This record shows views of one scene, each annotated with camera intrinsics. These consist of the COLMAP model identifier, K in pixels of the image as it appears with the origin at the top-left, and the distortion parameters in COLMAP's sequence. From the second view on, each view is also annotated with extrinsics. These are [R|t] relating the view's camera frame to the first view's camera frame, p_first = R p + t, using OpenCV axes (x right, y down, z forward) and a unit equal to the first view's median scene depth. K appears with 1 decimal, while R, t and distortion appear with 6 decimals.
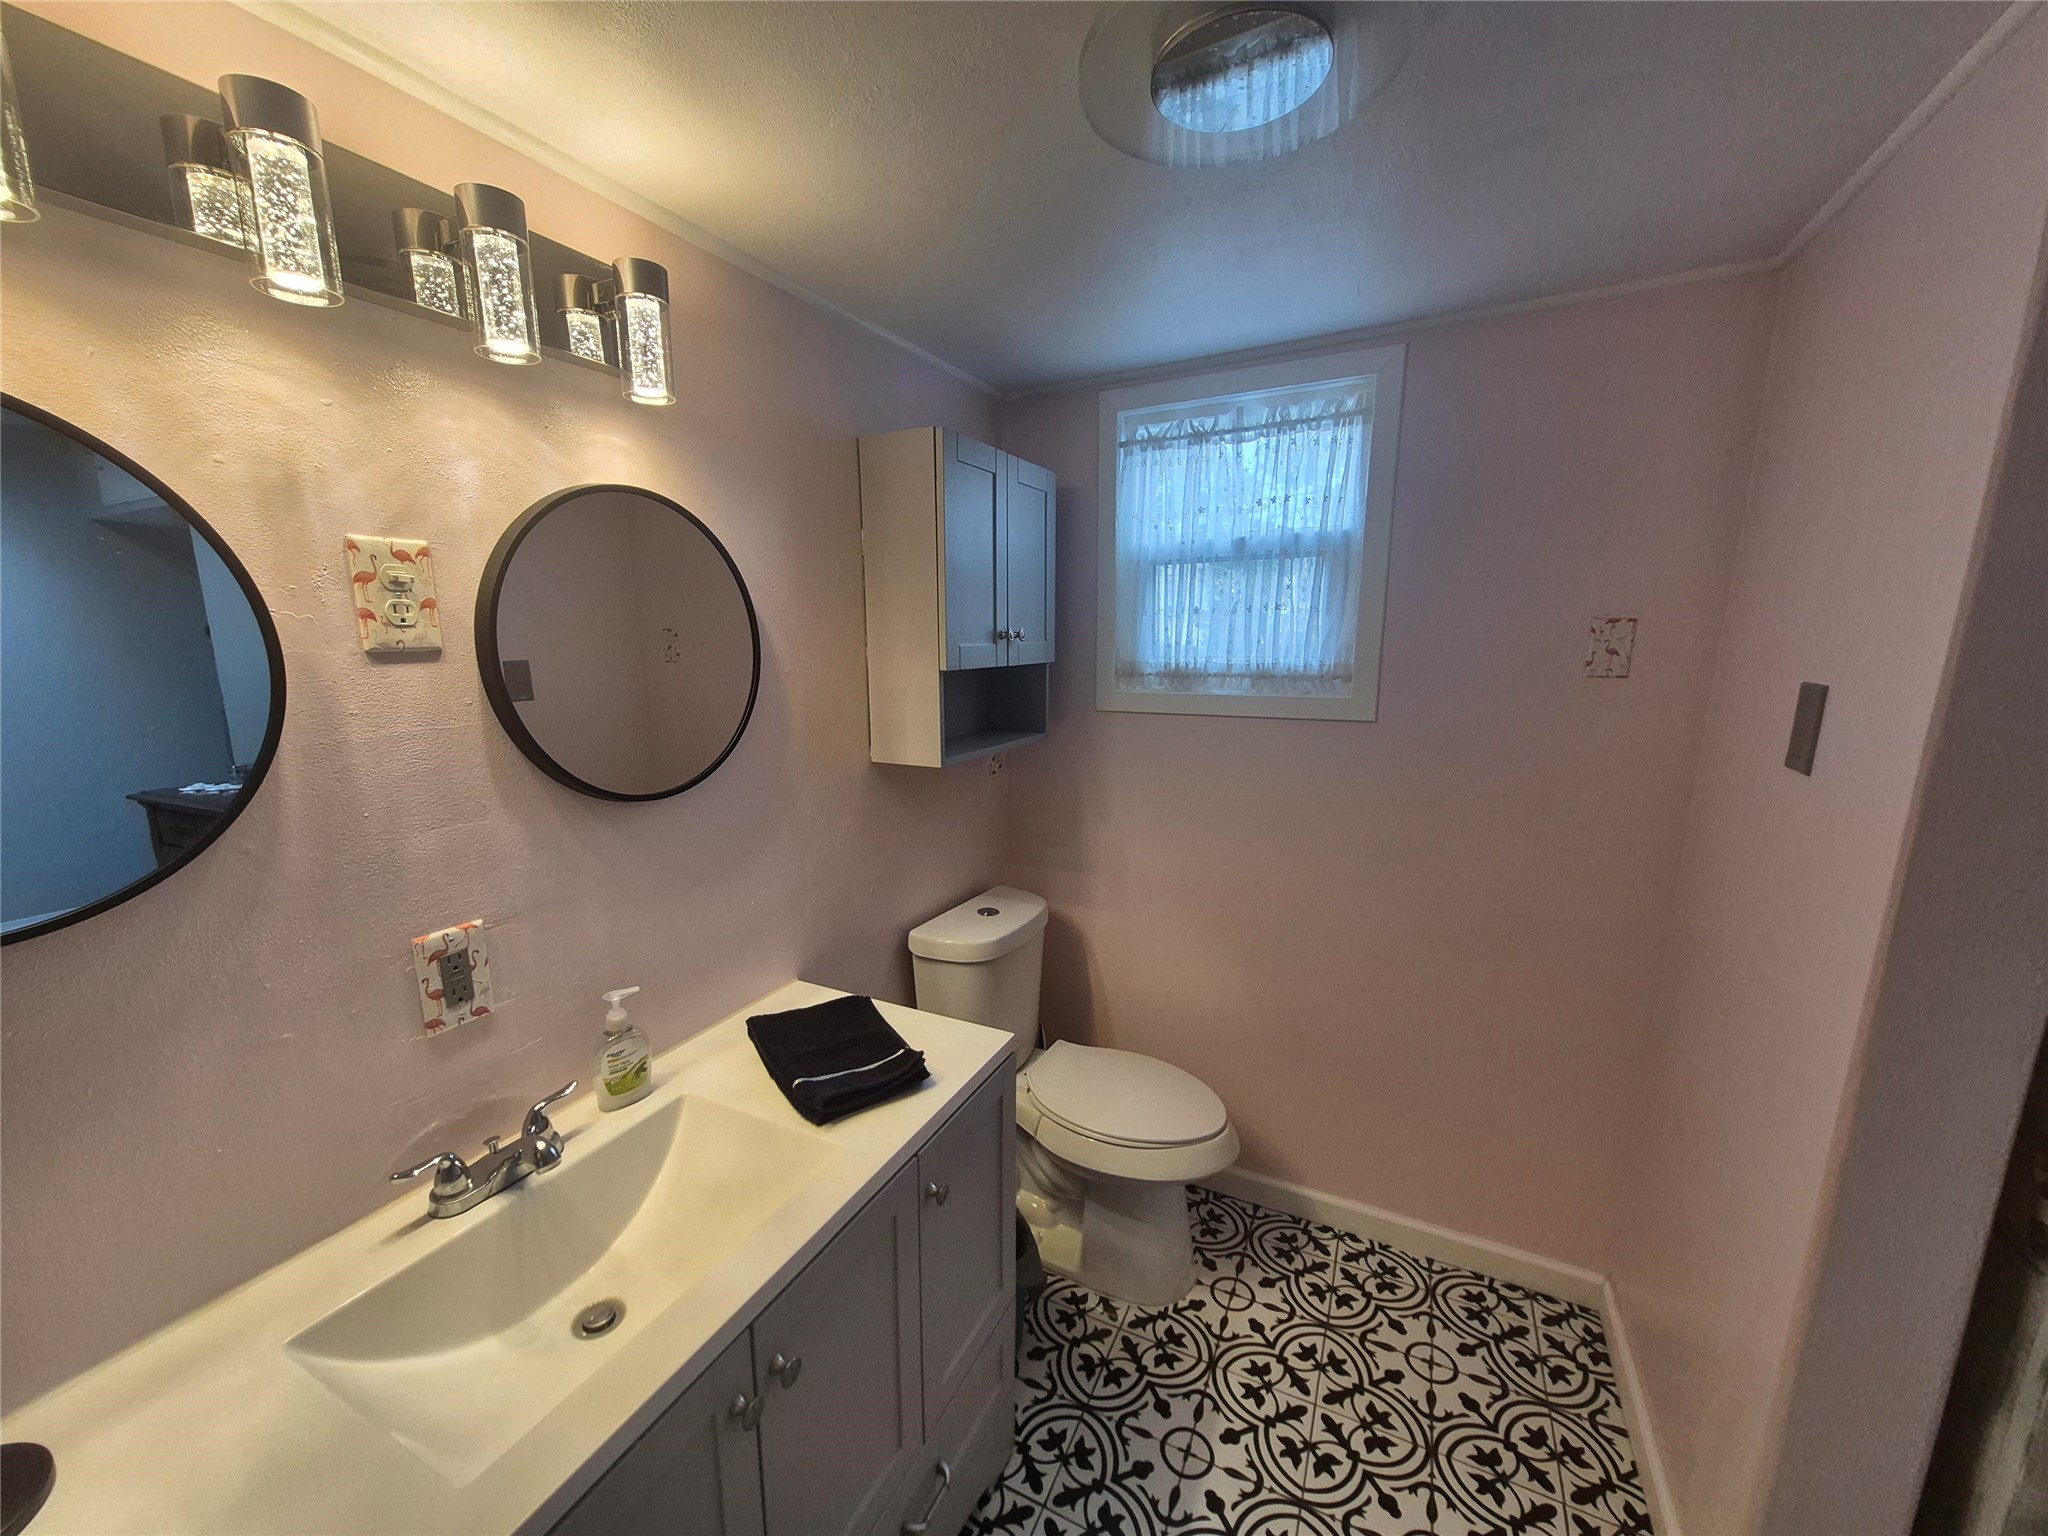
lens RADIAL K [[821.0, 0, 916.2], [0, 821.0, 774.0], [0, 0, 1]] dist [-0.028012, 0.000037]
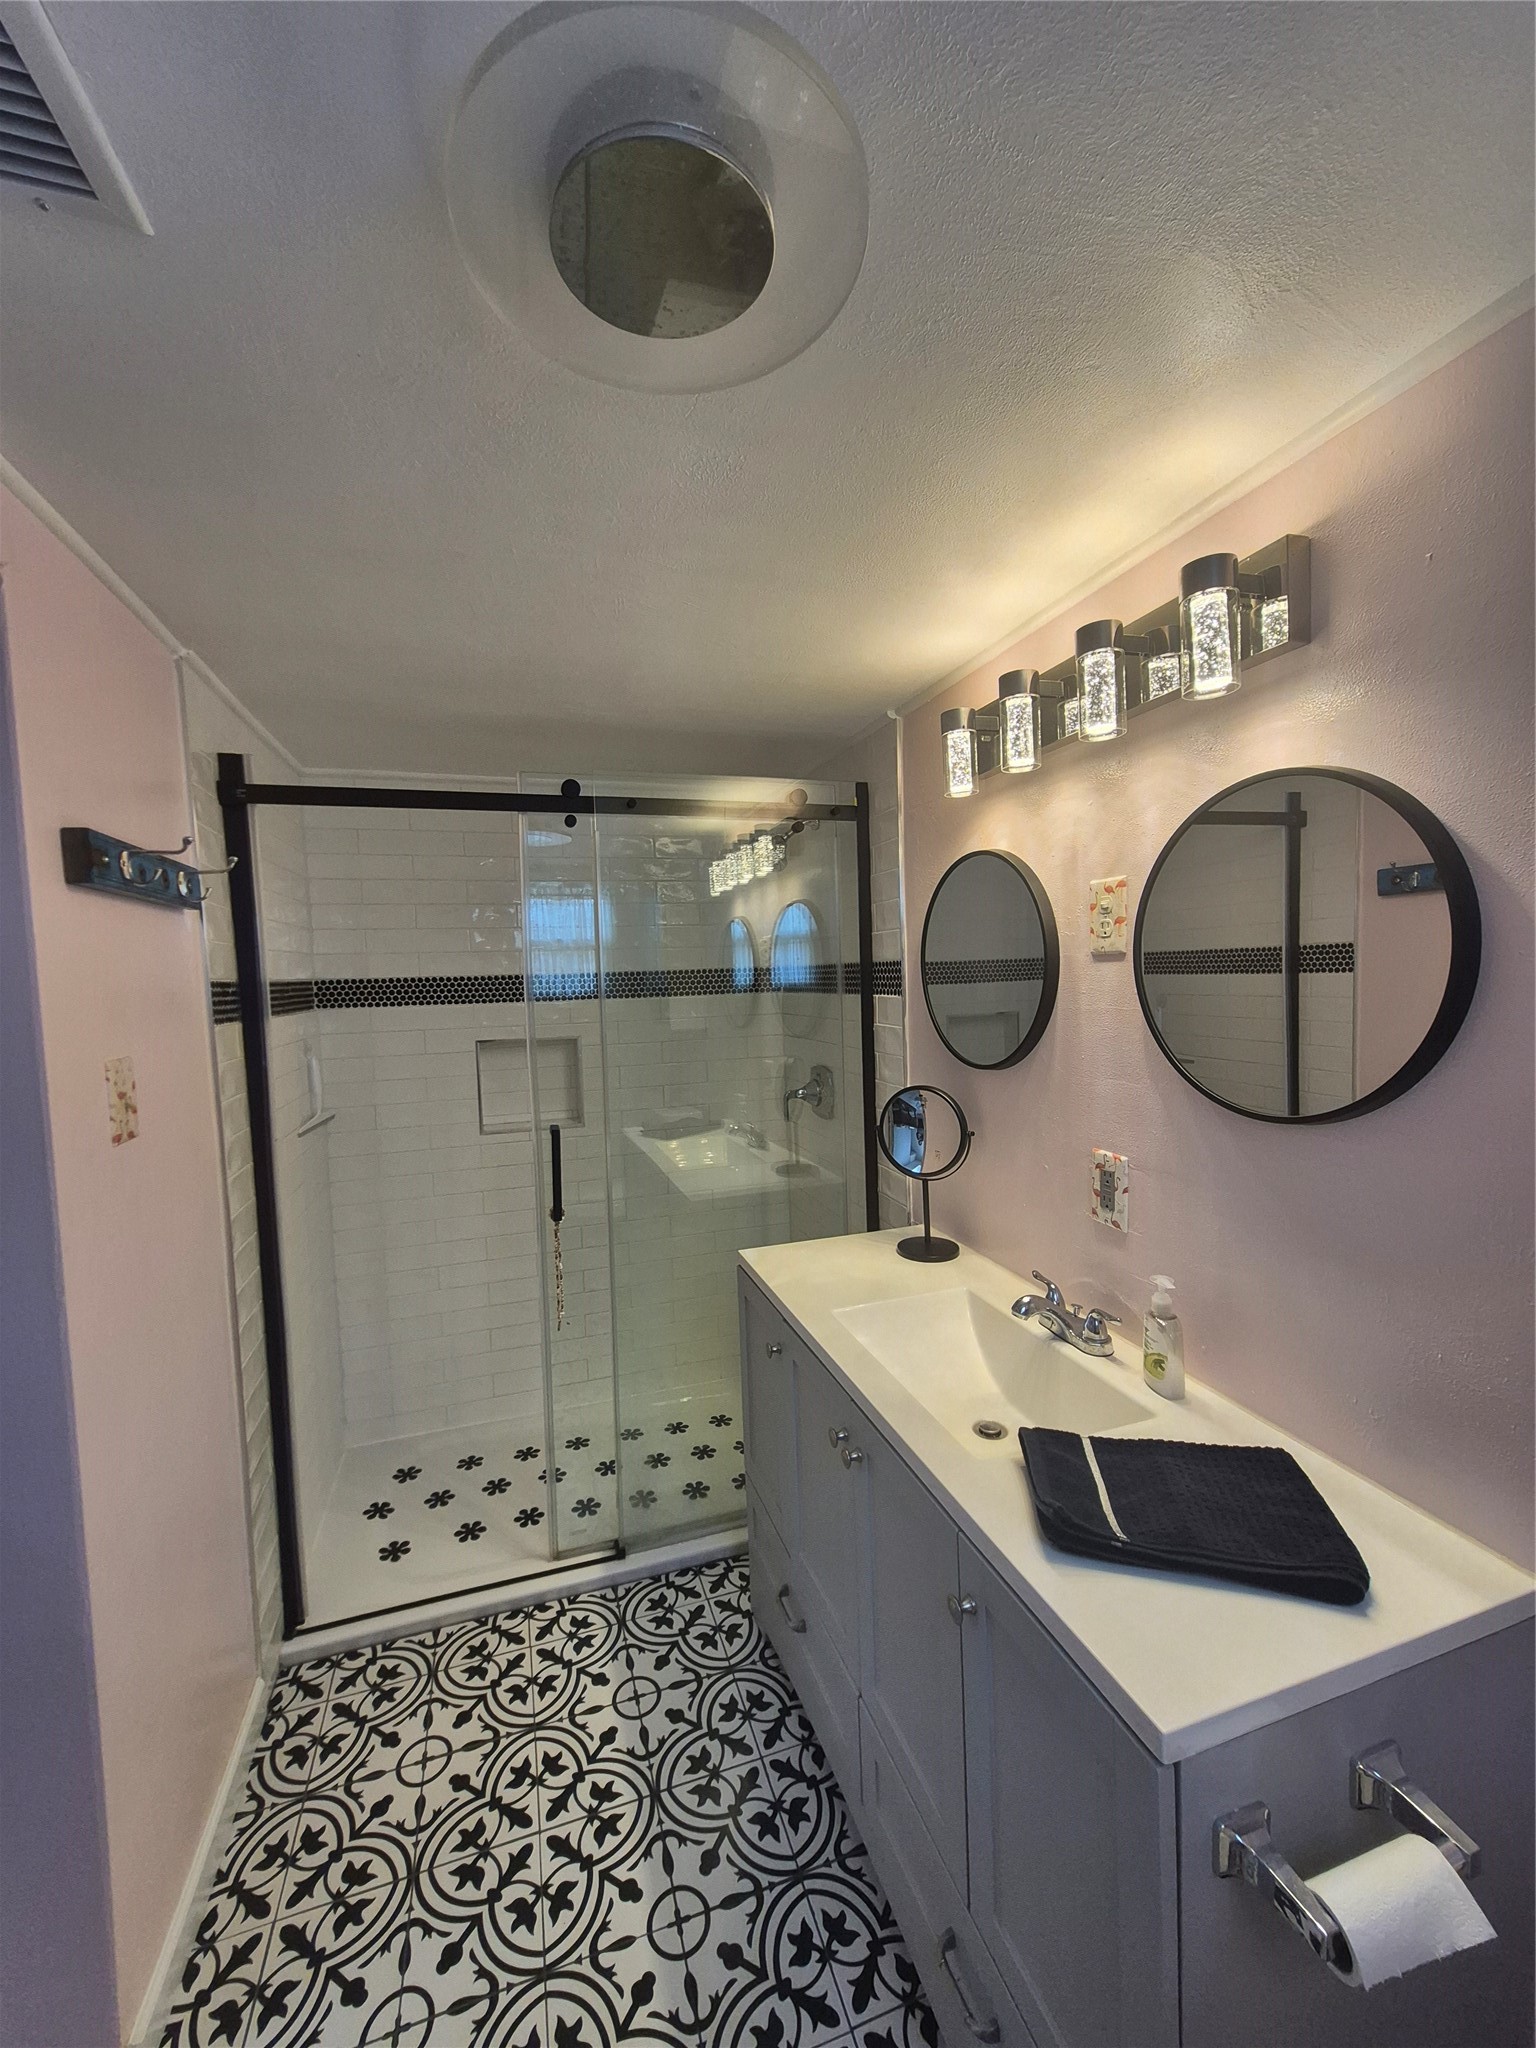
lens RADIAL K [[810.9, 0, 768.0], [0, 810.9, 1024.0], [0, 0, 1]] dist [0.008243, 0.000192]
pose [[-0.653729, 0.068781, -0.753597, 0.891332], [-0.099902, 0.979300, 0.176044, -0.224074], [0.750106, 0.190371, -0.633325, 1.495125]]
